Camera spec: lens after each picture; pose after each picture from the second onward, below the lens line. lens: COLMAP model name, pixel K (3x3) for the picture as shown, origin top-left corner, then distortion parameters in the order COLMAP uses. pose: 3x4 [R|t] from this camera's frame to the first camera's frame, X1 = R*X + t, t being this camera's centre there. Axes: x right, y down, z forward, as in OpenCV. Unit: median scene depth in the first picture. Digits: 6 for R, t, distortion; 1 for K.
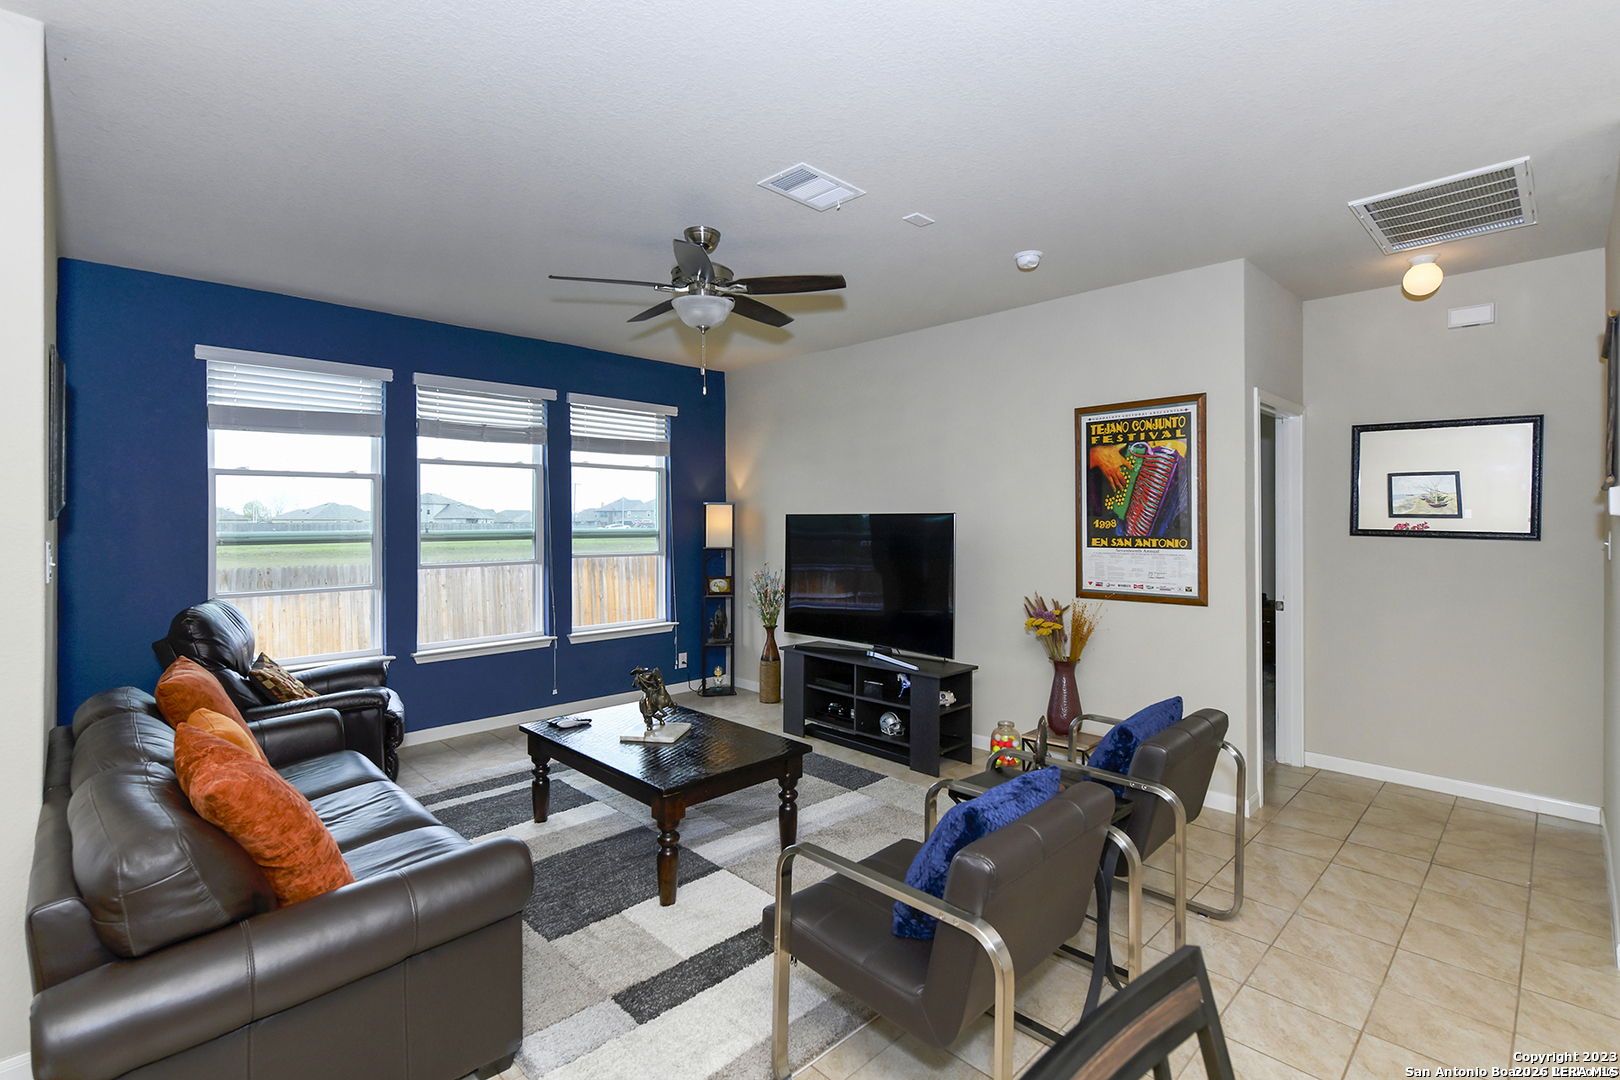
lens RADIAL K [[756.1, 0, 813.0], [0, 756.1, 529.7], [0, 0, 1]] dist [-0.000867, 0.000102]
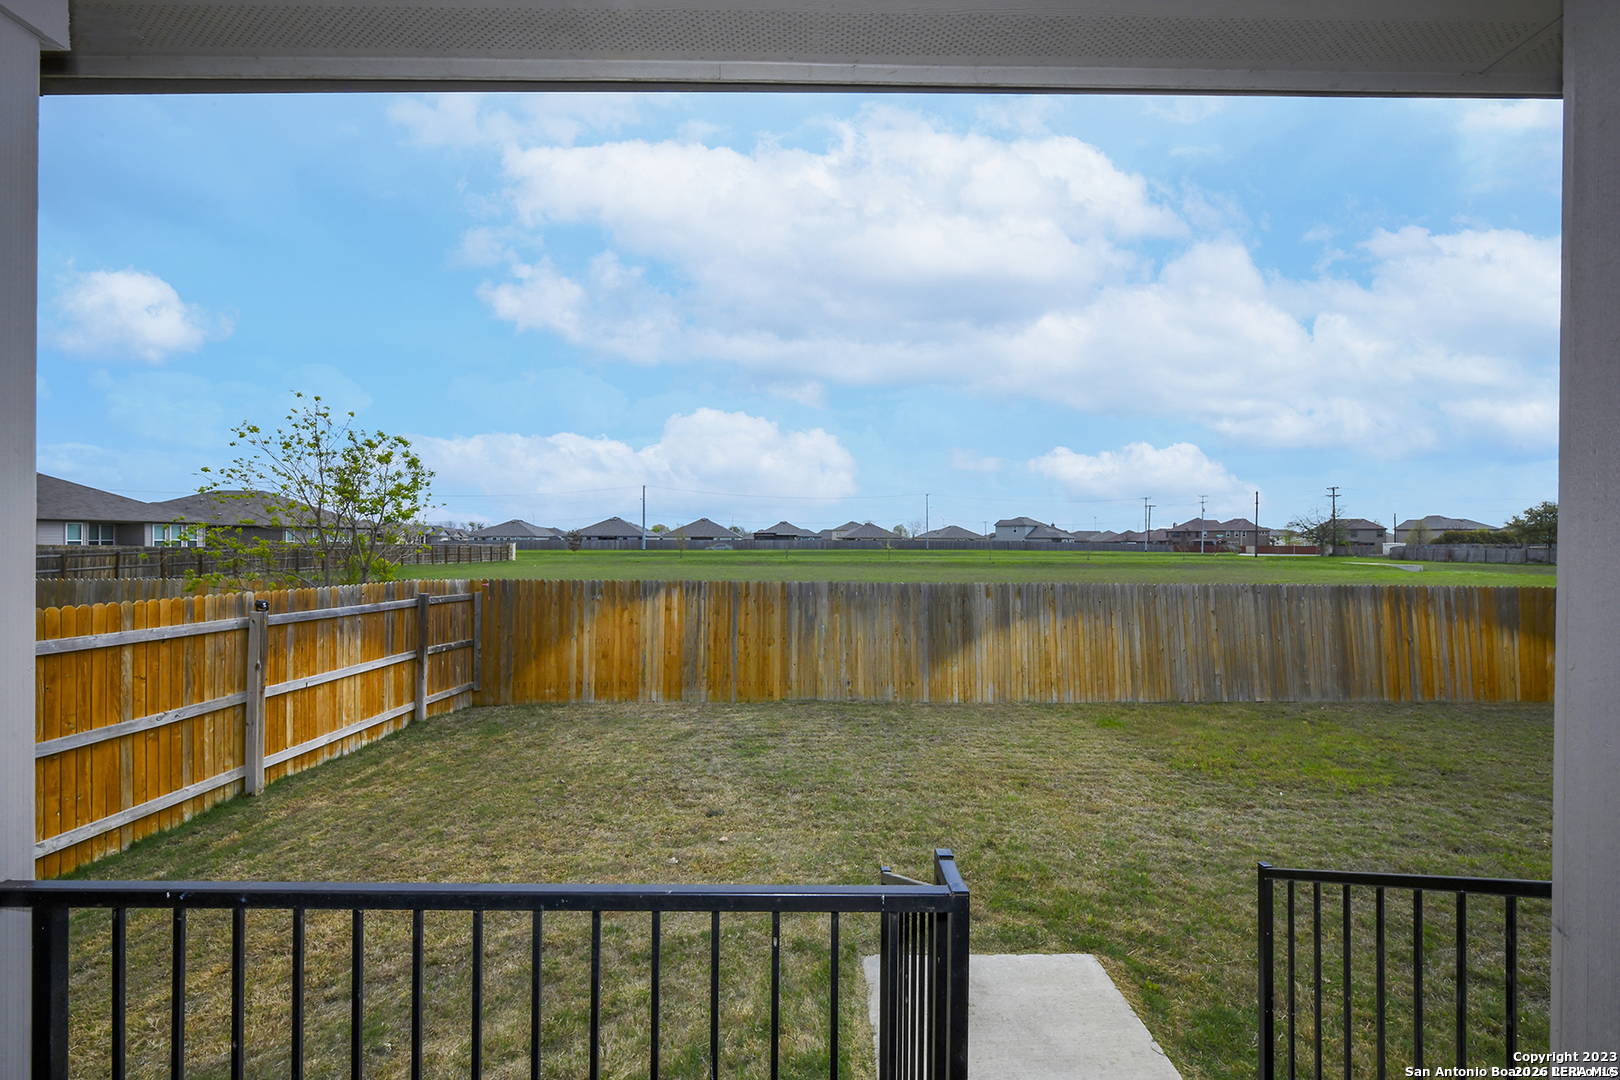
lens RADIAL K [[642.7, 0, 812.2], [0, 642.7, 538.6], [0, 0, 1]] dist [0.002032, -0.000984]
pose [[0.714116, 0.004109, -0.700016, -0.287104], [-0.015059, 0.999842, -0.009494, 0.002317], [0.699866, 0.017321, 0.714064, 0.129647]]
